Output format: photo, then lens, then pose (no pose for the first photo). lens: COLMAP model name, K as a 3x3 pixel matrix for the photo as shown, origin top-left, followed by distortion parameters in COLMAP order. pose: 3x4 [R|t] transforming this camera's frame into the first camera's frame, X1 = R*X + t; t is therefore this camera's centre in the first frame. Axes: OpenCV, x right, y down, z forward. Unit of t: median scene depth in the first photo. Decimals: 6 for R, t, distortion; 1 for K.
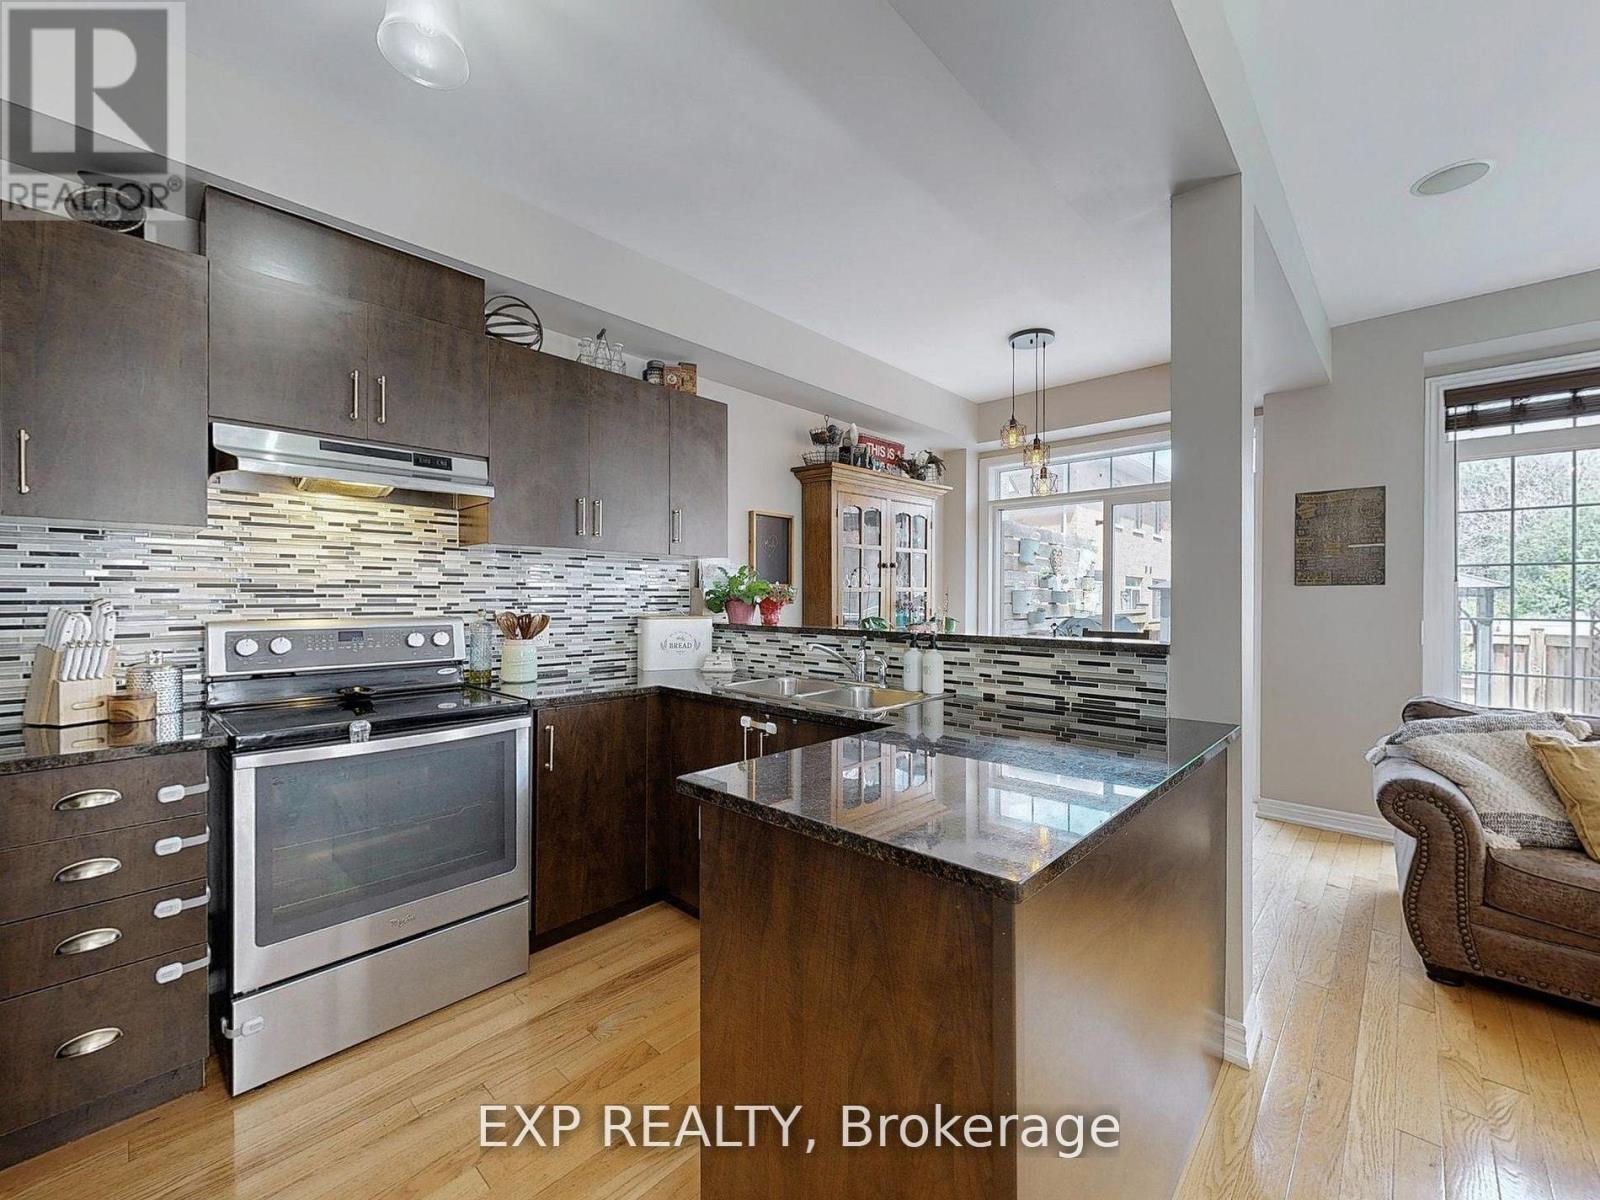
lens RADIAL K [[660.5, 0, 806.7], [0, 660.5, 597.2], [0, 0, 1]] dist [0.002641, -0.000163]
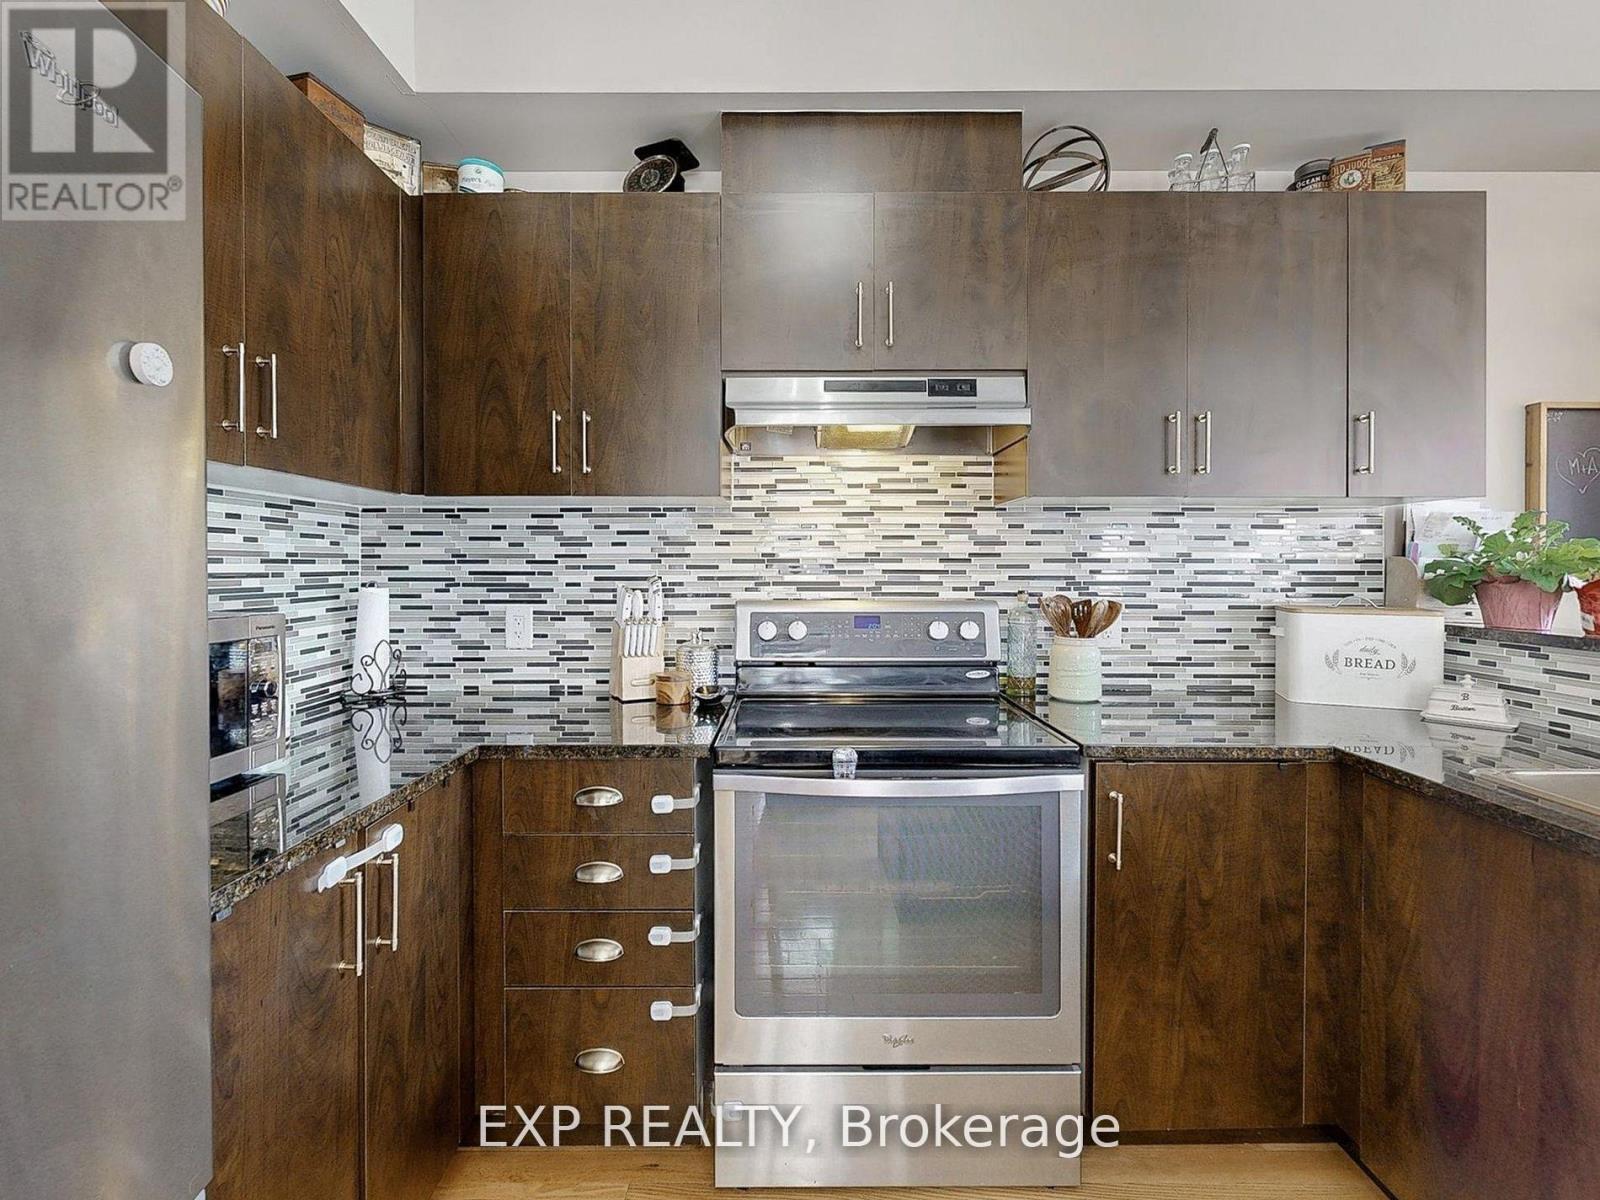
lens RADIAL K [[718.6, 0, 782.0], [0, 718.6, 565.3], [0, 0, 1]] dist [-0.000165, -0.000385]
pose [[0.675999, 0.000087, -0.736903, -0.100455], [-0.000456, 1.000000, -0.000300, -0.009386], [0.736903, 0.000539, 0.675999, 0.296218]]
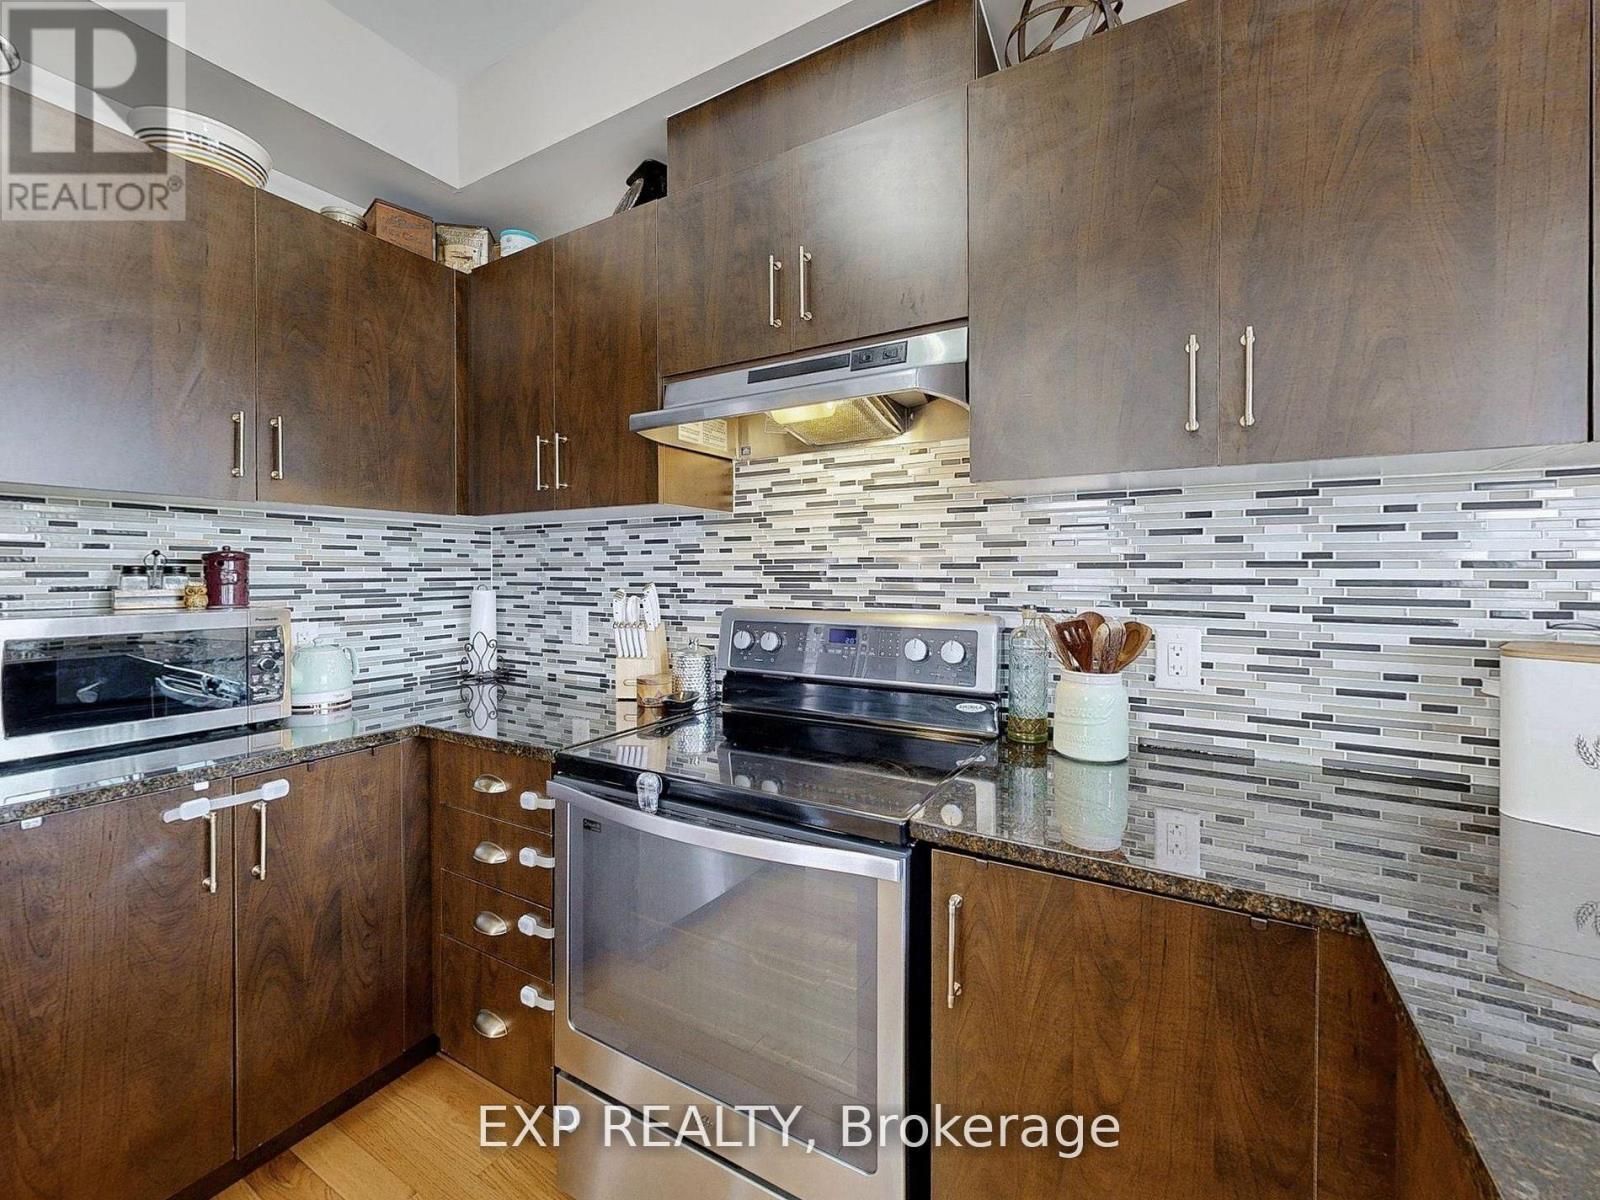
lens RADIAL K [[655.3, 0, 789.8], [0, 655.3, 573.5], [0, 0, 1]] dist [-0.000254, -0.000090]
pose [[0.213931, 0.001787, -0.976847, -0.005279], [0.000068, 0.999998, 0.001845, -0.009458], [0.976849, -0.000461, 0.213930, 0.712874]]
